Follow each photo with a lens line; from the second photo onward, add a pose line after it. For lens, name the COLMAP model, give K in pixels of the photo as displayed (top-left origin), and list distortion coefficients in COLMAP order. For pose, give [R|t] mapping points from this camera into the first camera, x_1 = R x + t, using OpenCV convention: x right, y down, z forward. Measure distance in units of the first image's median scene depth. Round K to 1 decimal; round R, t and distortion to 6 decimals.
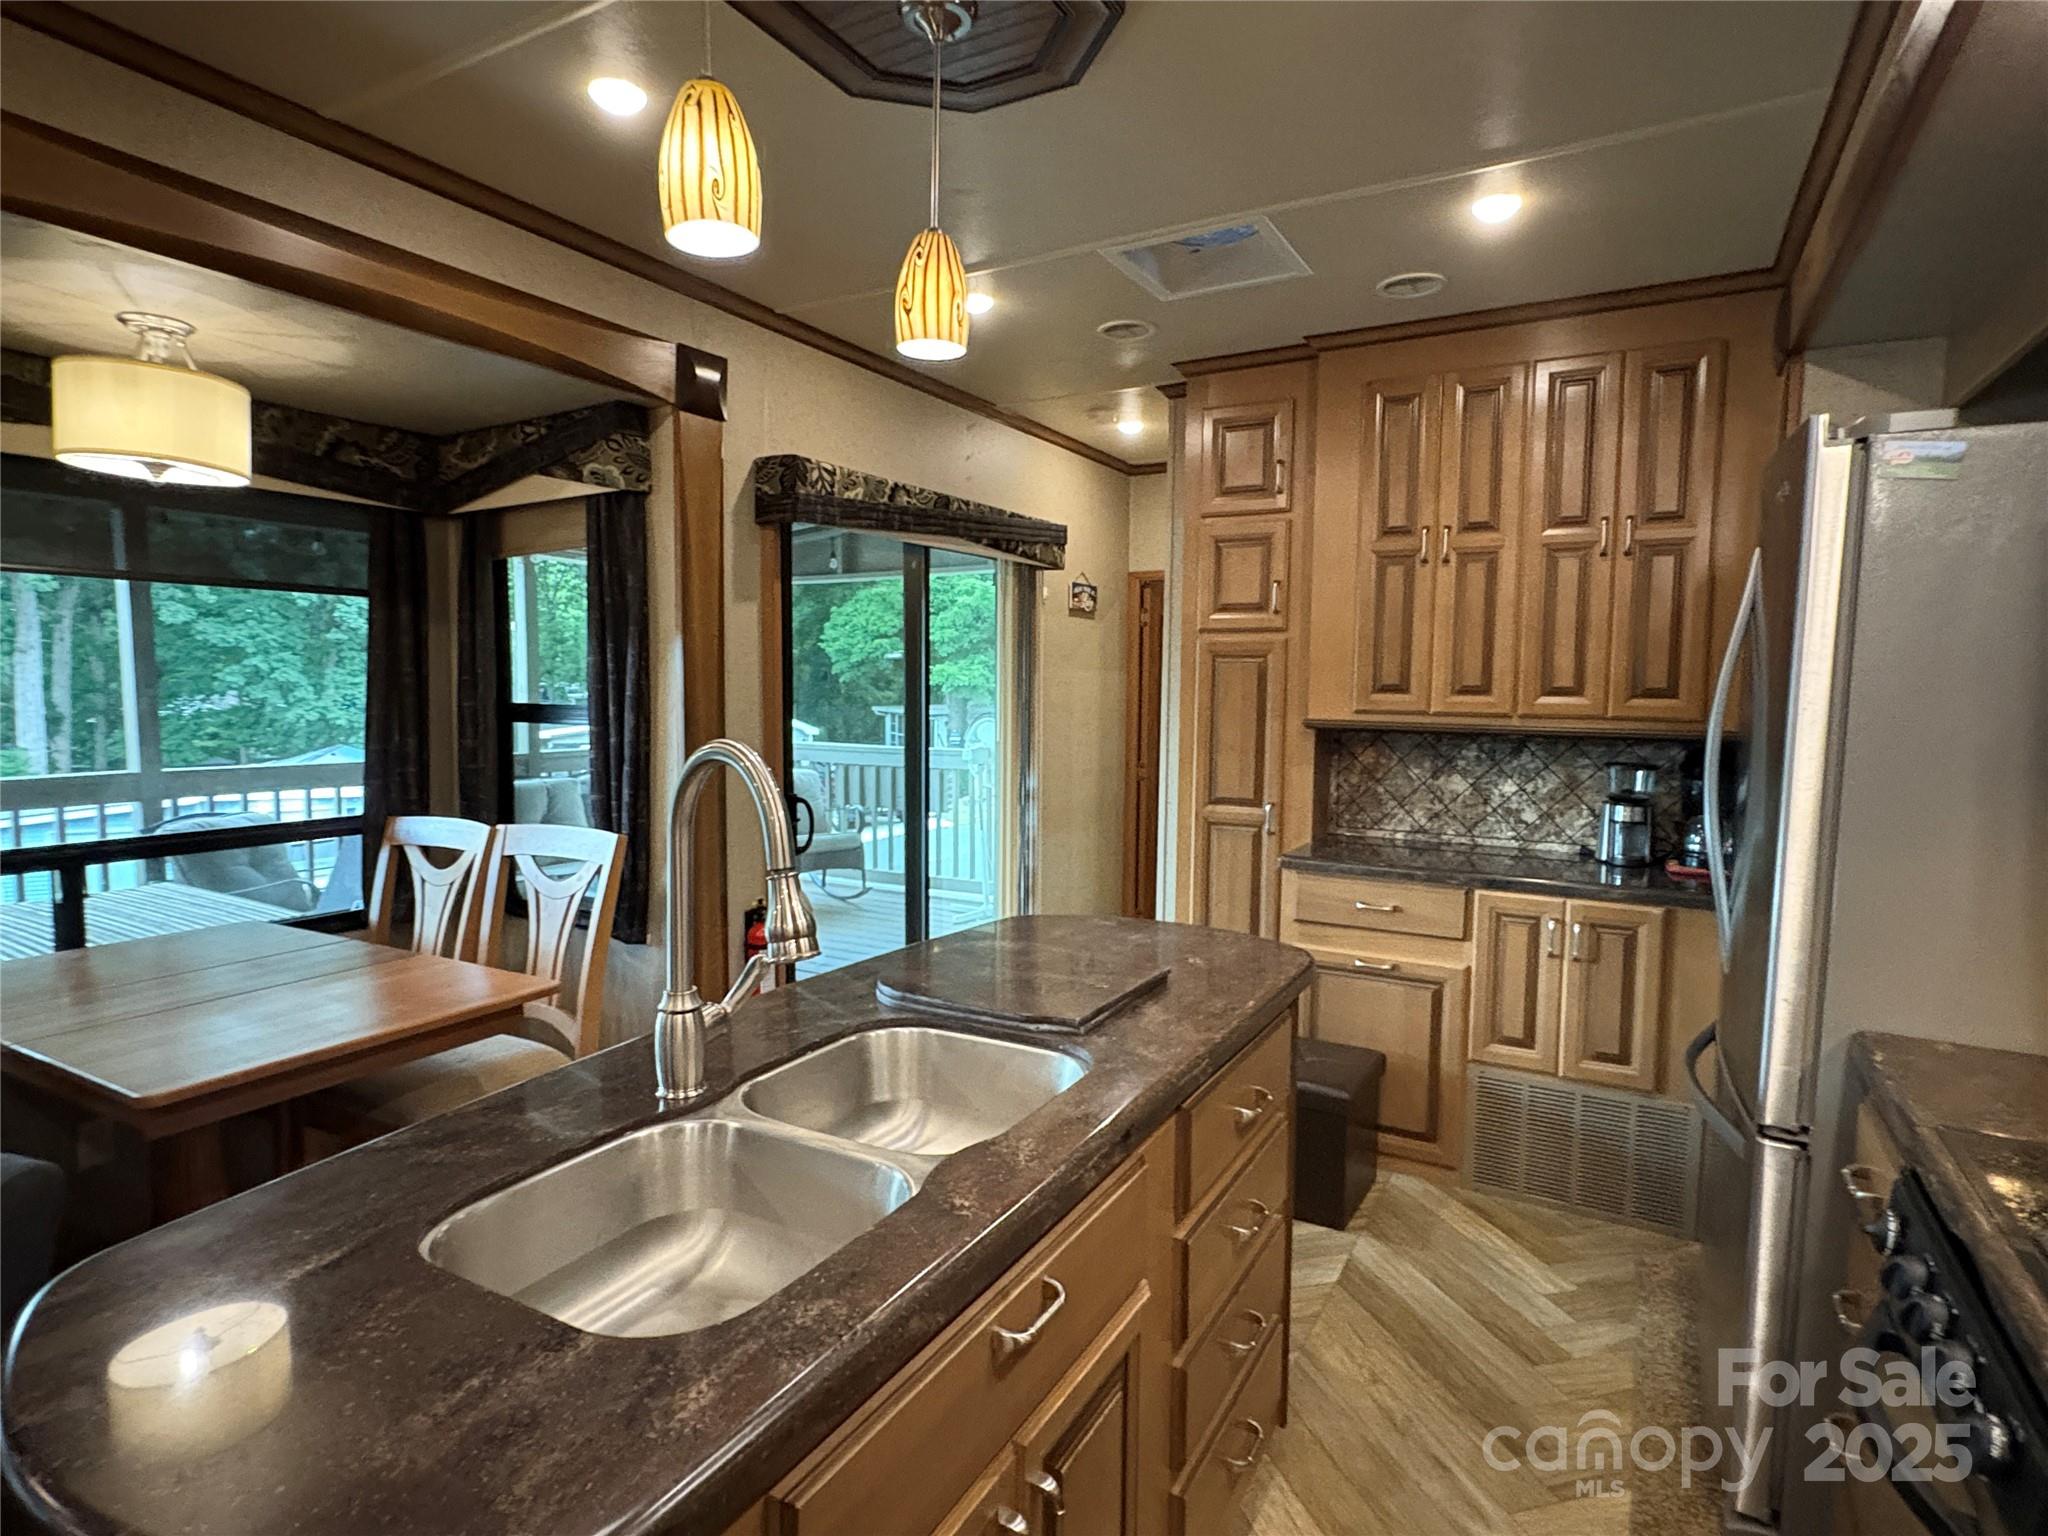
lens RADIAL K [[1077.0, 0, 1030.3], [0, 1077.0, 766.7], [0, 0, 1]] dist [0.003522, -0.002101]
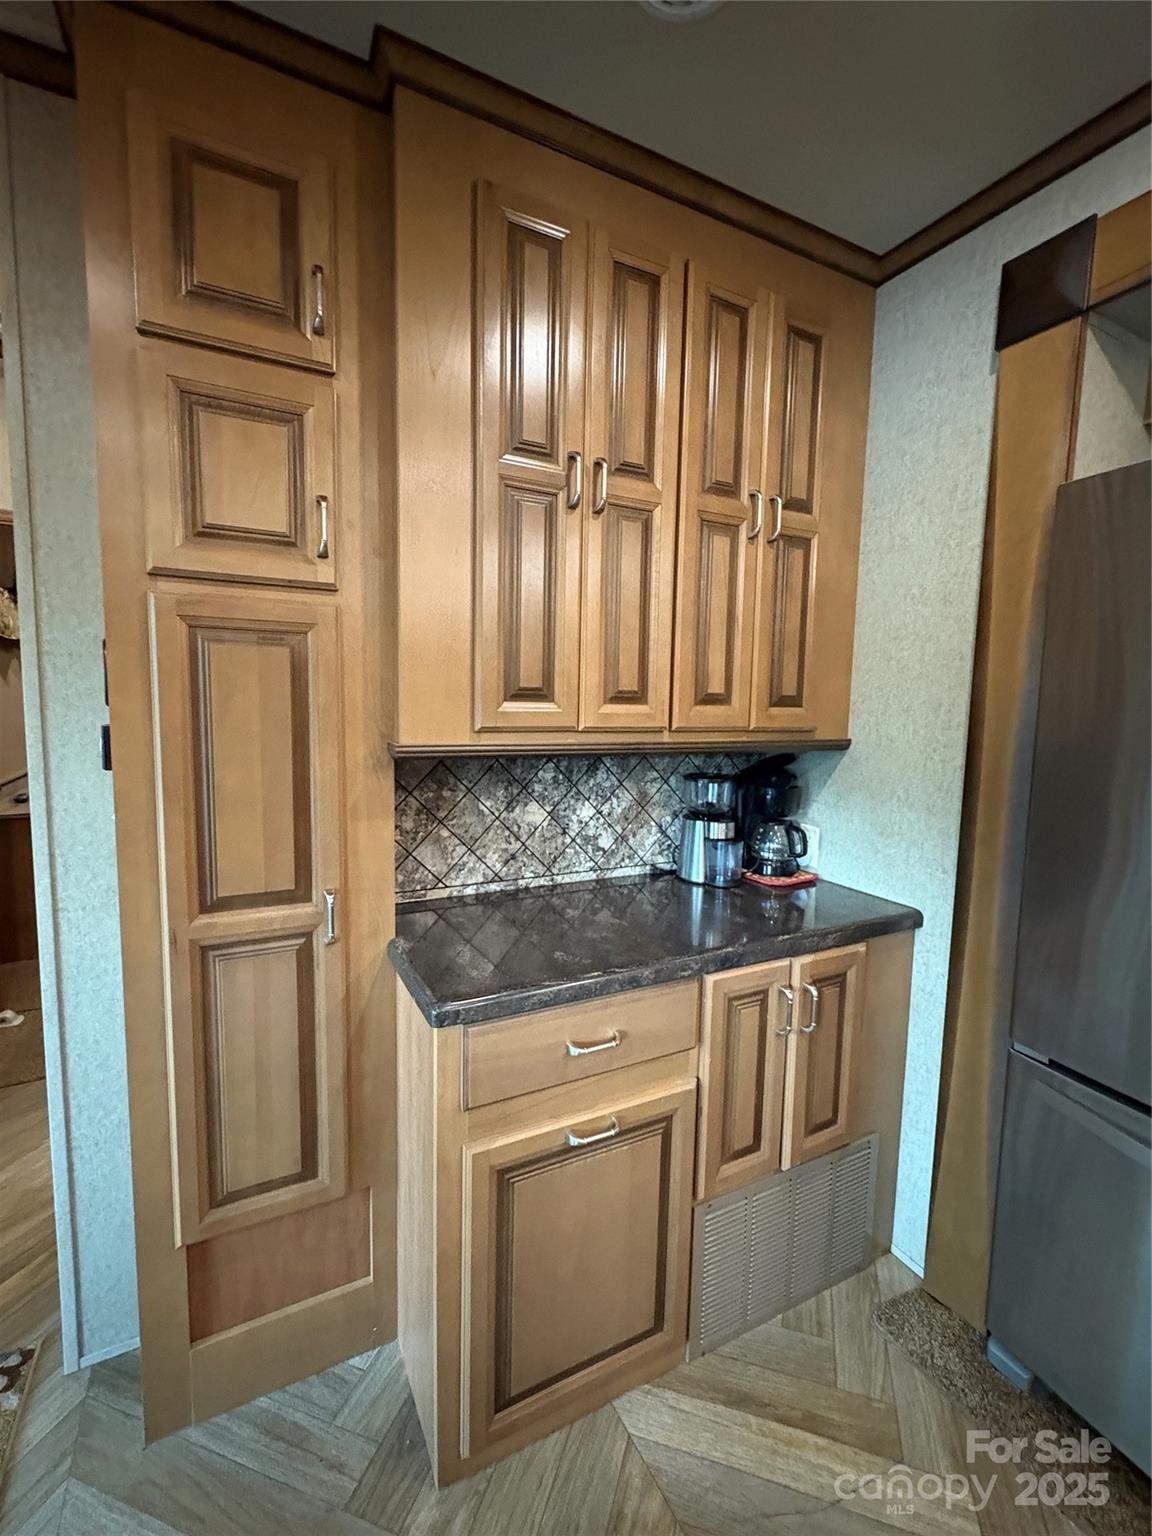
lens RADIAL K [[673.8, 0, 572.5], [0, 673.8, 765.1], [0, 0, 1]] dist [0.000605, 0.001067]
pose [[0.557442, -0.082468, 0.826110, 0.002539], [0.053251, 0.996557, 0.063550, -0.051395], [-0.828507, 0.008565, 0.559914, 0.711048]]
